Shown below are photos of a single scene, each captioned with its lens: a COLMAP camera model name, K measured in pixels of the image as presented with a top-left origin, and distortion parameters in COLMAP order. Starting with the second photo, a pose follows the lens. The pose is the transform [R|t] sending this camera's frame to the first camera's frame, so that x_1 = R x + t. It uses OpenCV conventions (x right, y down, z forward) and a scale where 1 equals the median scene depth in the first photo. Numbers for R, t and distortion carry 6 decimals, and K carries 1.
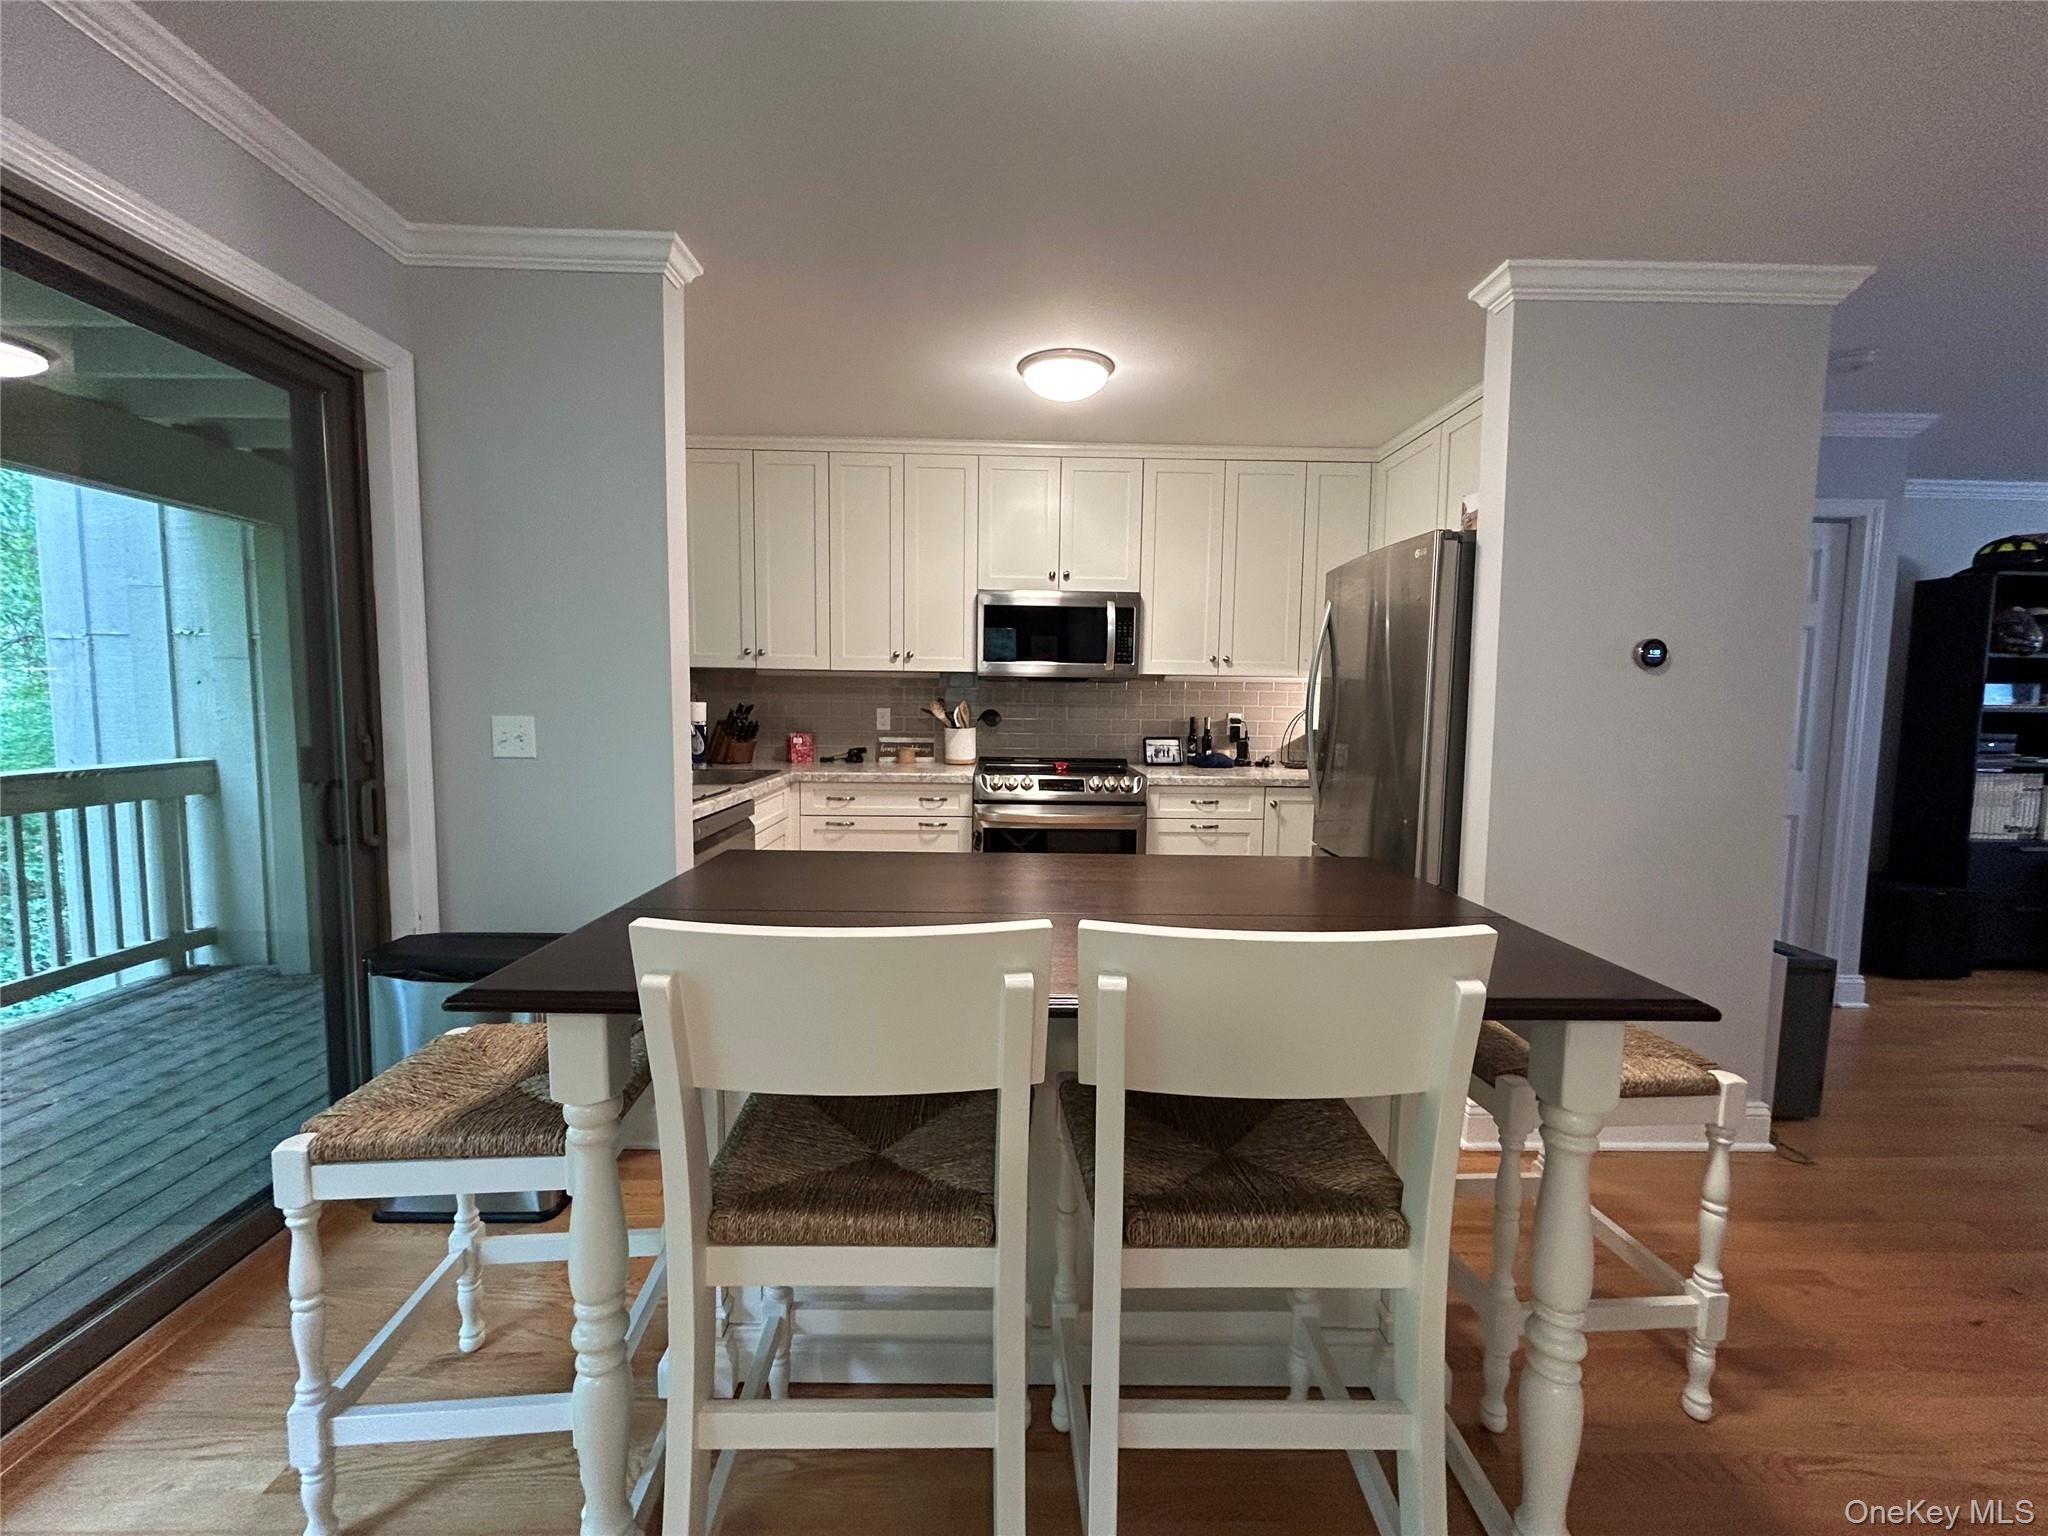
lens RADIAL K [[827.6, 0, 1021.3], [0, 827.6, 765.7], [0, 0, 1]] dist [-0.002501, -0.000250]
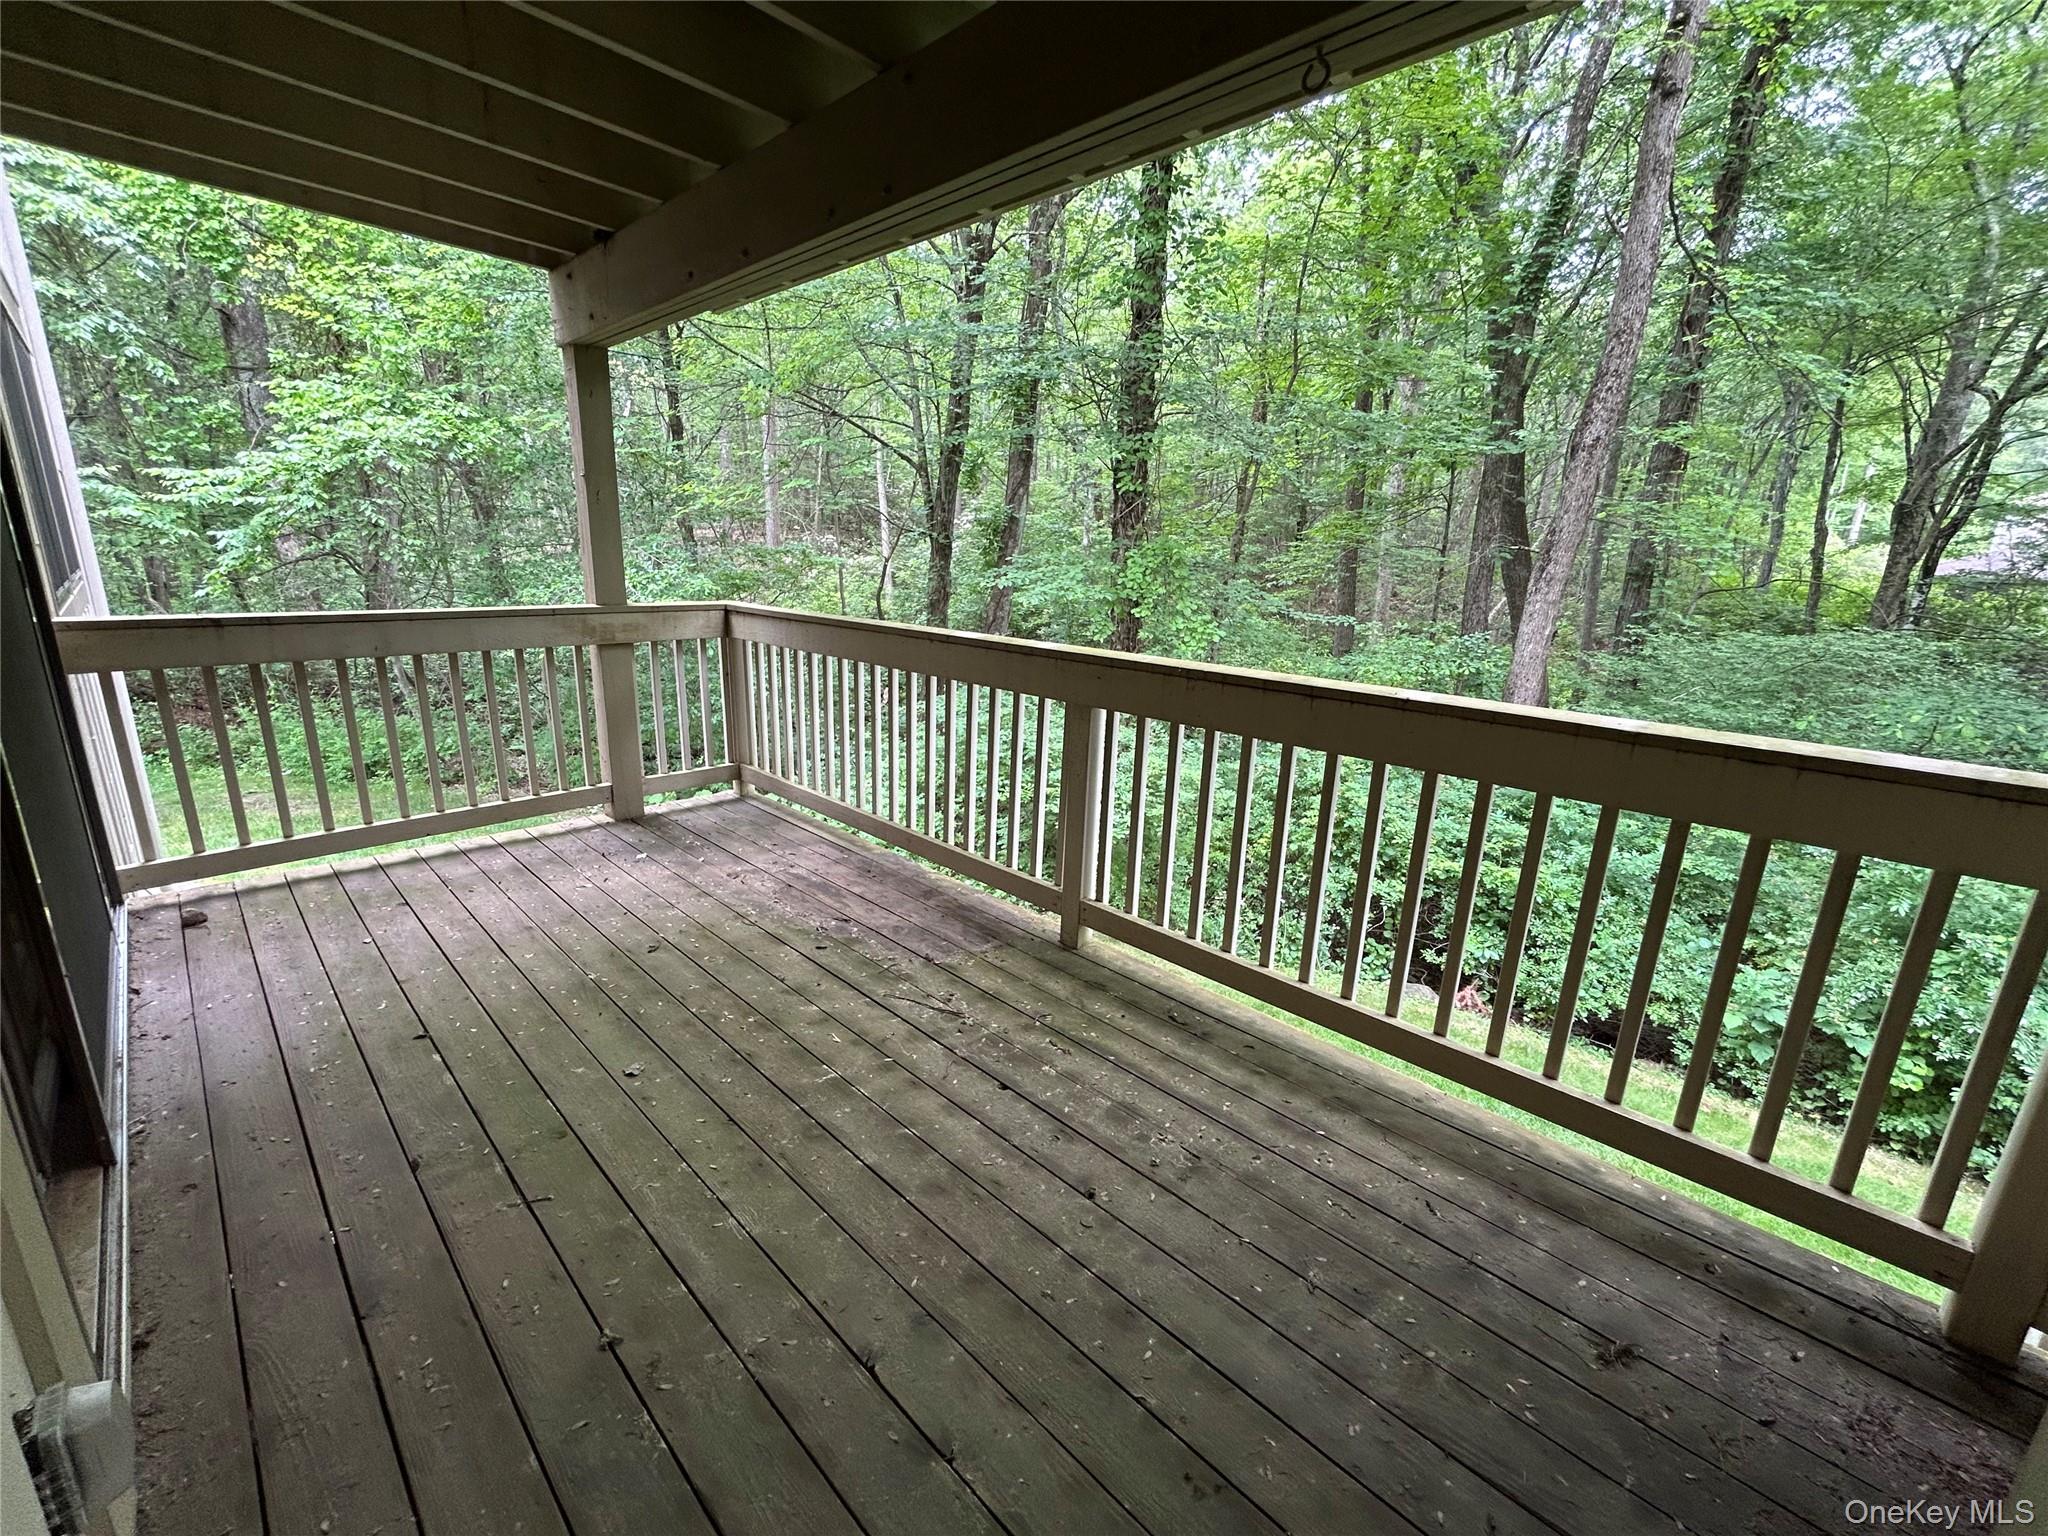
lens RADIAL K [[839.6, 0, 938.2], [0, 839.6, 775.9], [0, 0, 1]] dist [0.001335, 0.000151]
pose [[-0.749433, 0.153865, -0.643953, -0.537980], [-0.067929, 0.949619, 0.305956, -0.052604], [0.658586, 0.273037, -0.701225, 0.933710]]
